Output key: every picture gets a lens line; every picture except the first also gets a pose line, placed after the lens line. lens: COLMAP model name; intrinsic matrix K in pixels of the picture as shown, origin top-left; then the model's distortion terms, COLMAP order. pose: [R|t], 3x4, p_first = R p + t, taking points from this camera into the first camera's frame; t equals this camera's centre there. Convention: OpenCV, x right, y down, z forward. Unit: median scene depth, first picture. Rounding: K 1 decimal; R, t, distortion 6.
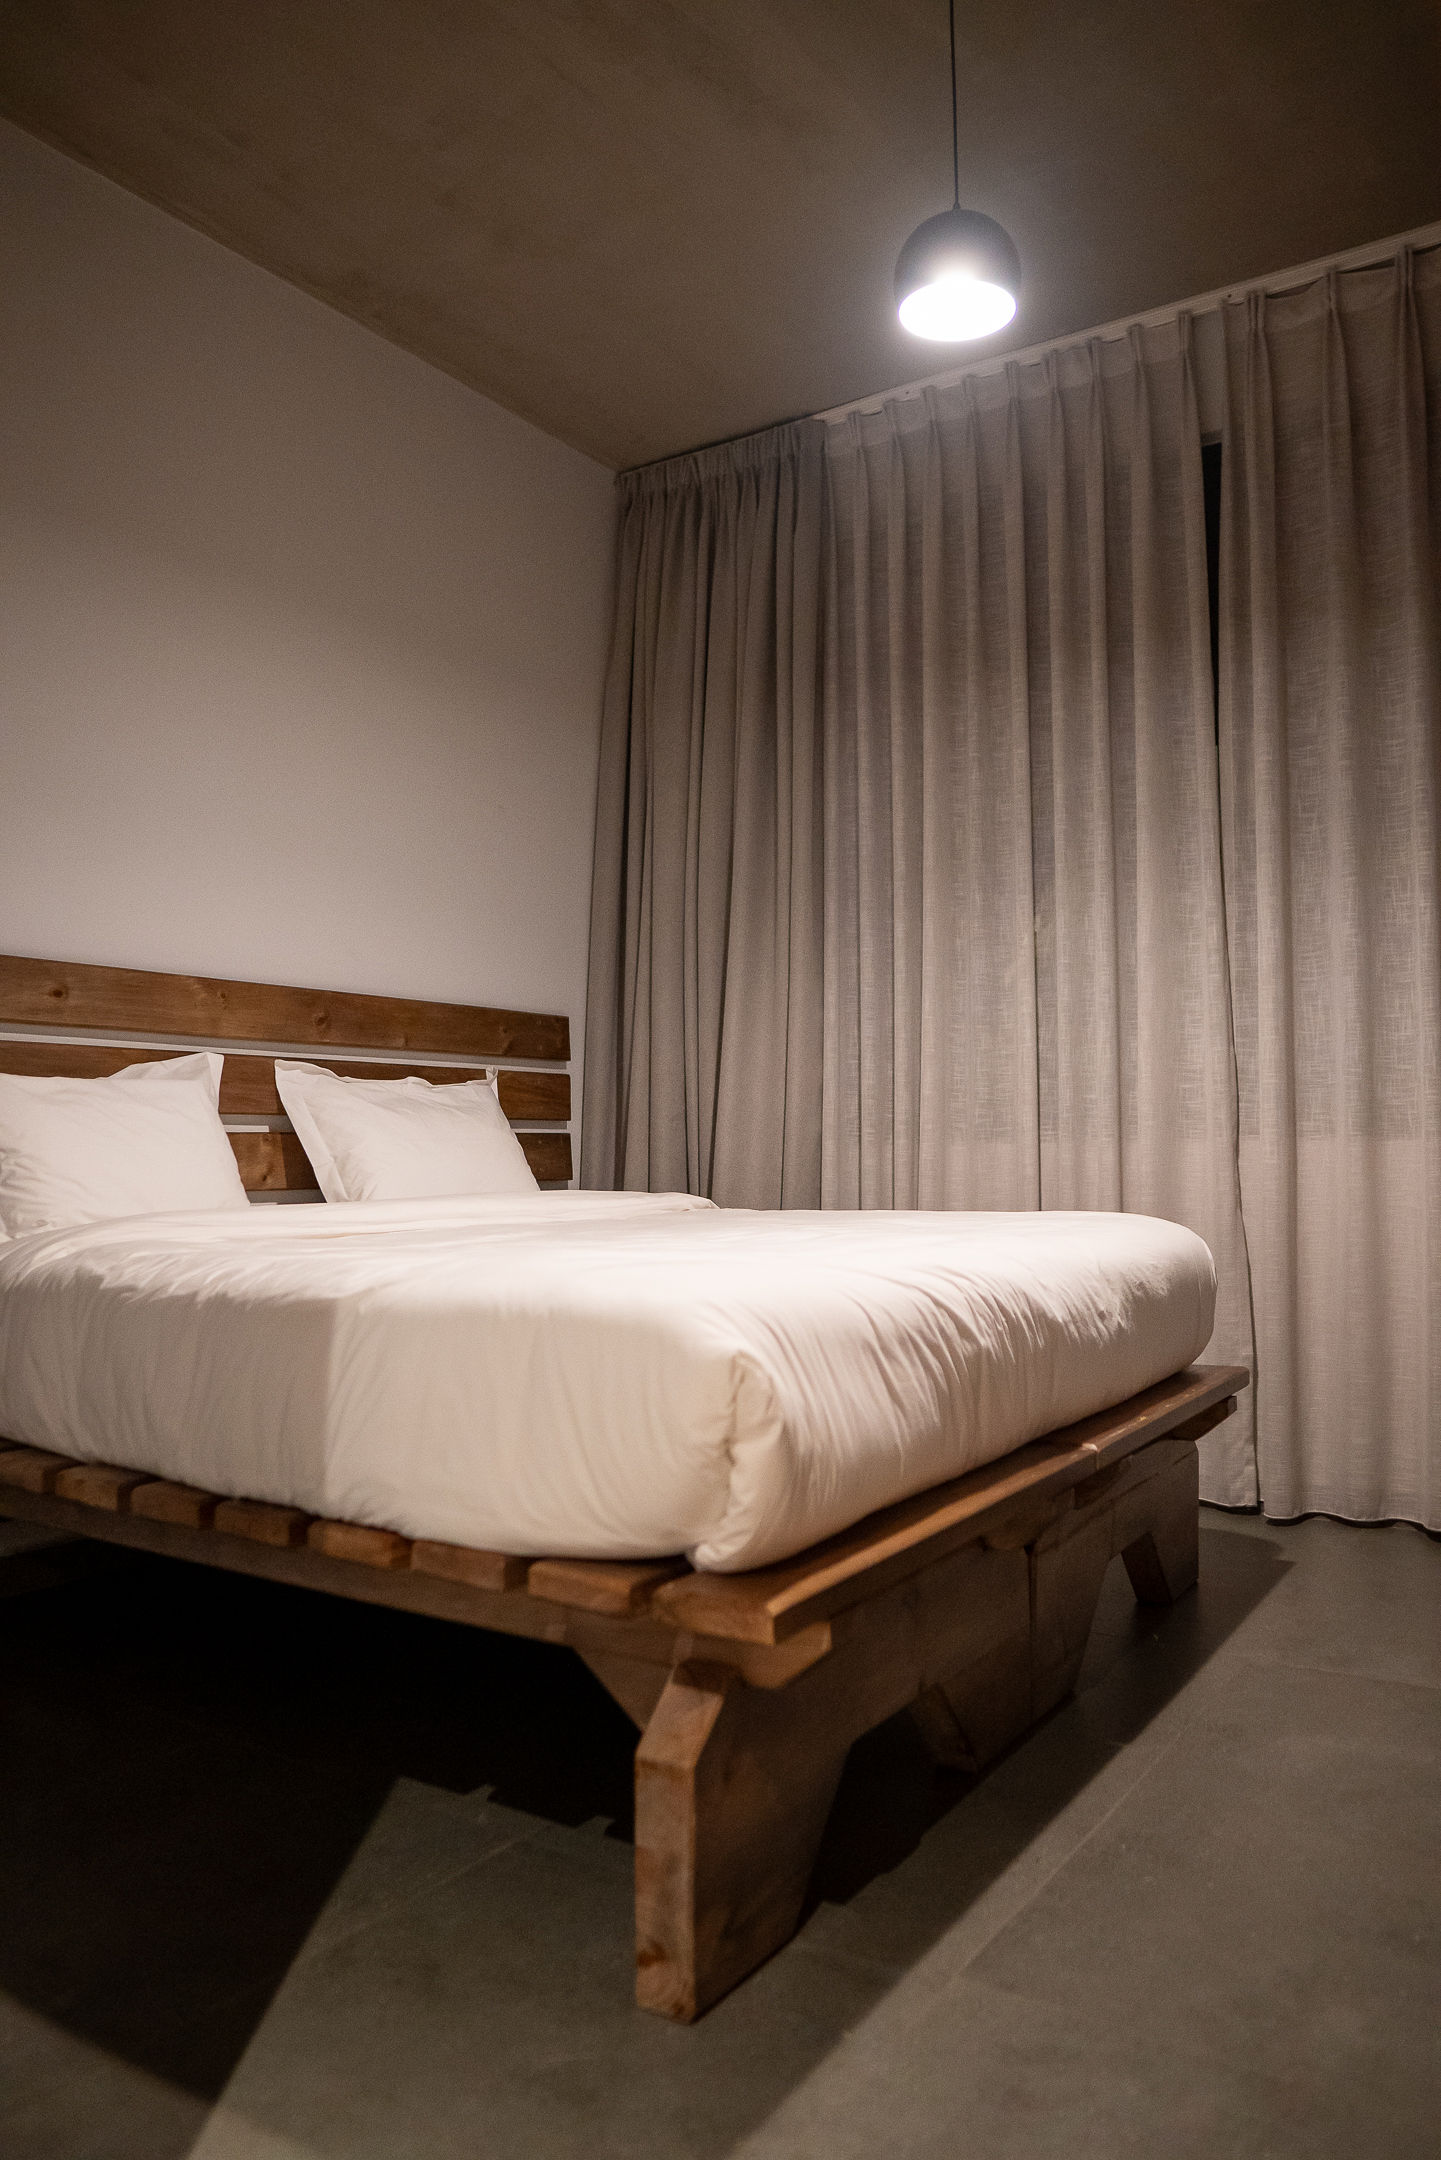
lens RADIAL K [[1508.5, 0, 720.5], [0, 1508.5, 1080.0], [0, 0, 1]] dist [-0.123661, 0.085893]
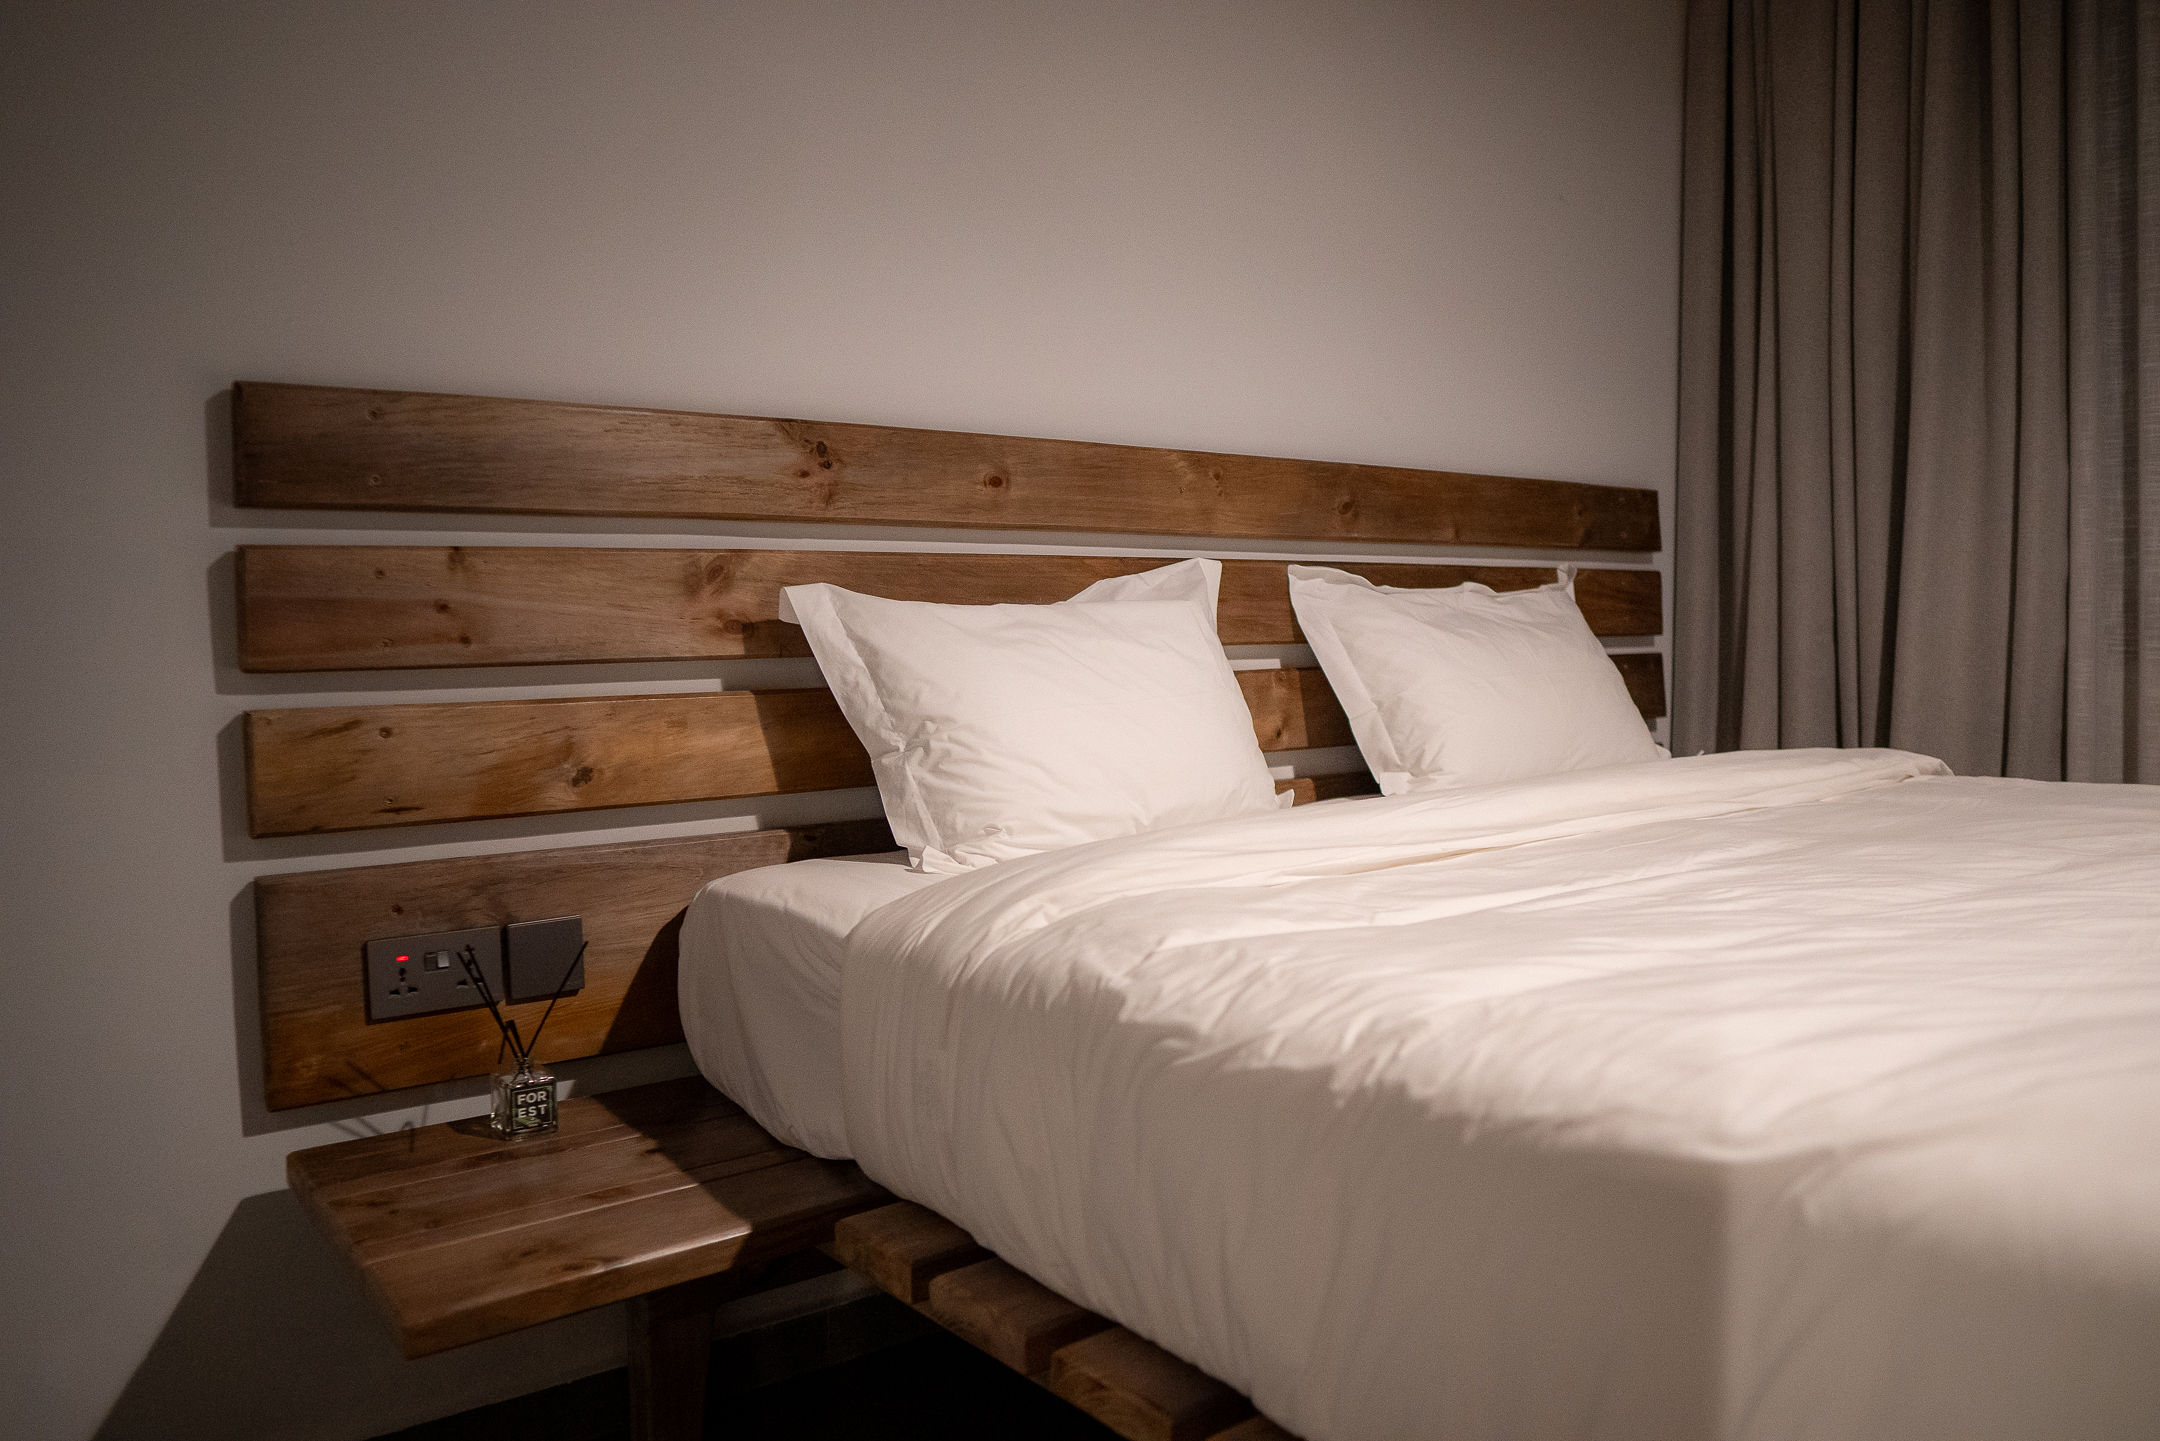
lens RADIAL K [[1508.5, 0, 1080.0], [0, 1508.5, 720.5], [0, 0, 1]] dist [-0.123661, 0.085893]
pose [[0.939213, -0.002076, -0.343329, -0.149164], [0.035660, 0.995163, 0.091534, -0.009154], [0.341478, -0.098213, 0.934744, 0.301639]]
